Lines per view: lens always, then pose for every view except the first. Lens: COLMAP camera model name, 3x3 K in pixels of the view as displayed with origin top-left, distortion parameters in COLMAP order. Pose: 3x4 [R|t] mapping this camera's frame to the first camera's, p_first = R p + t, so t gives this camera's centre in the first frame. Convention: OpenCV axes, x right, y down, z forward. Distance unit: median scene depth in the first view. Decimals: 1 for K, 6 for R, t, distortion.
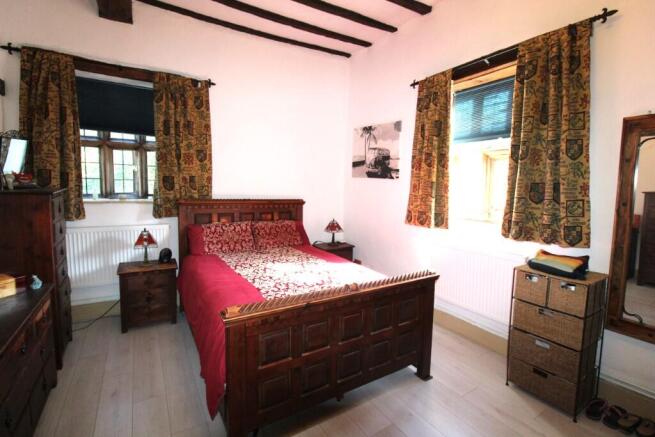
lens RADIAL K [[301.9, 0, 327.5], [0, 301.9, 218.5], [0, 0, 1]] dist [-0.001756, -0.000521]
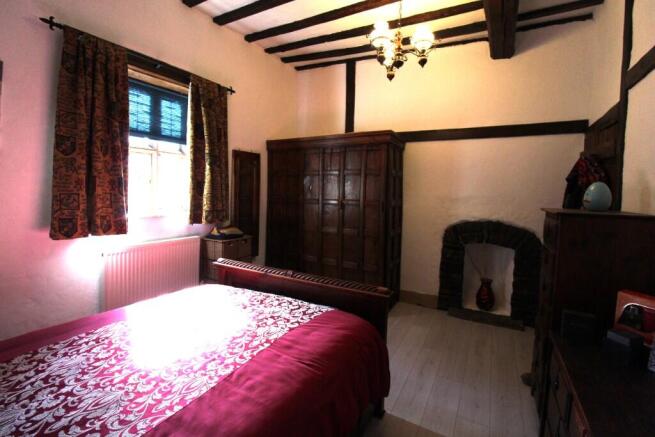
lens RADIAL K [[301.3, 0, 327.5], [0, 301.3, 218.5], [0, 0, 1]] dist [-0.001404, -0.014129]
pose [[-0.467643, -0.104515, 0.877717, -0.725043], [0.063436, 0.986456, 0.151261, -0.110330], [-0.881638, 0.126415, -0.454679, 1.006871]]
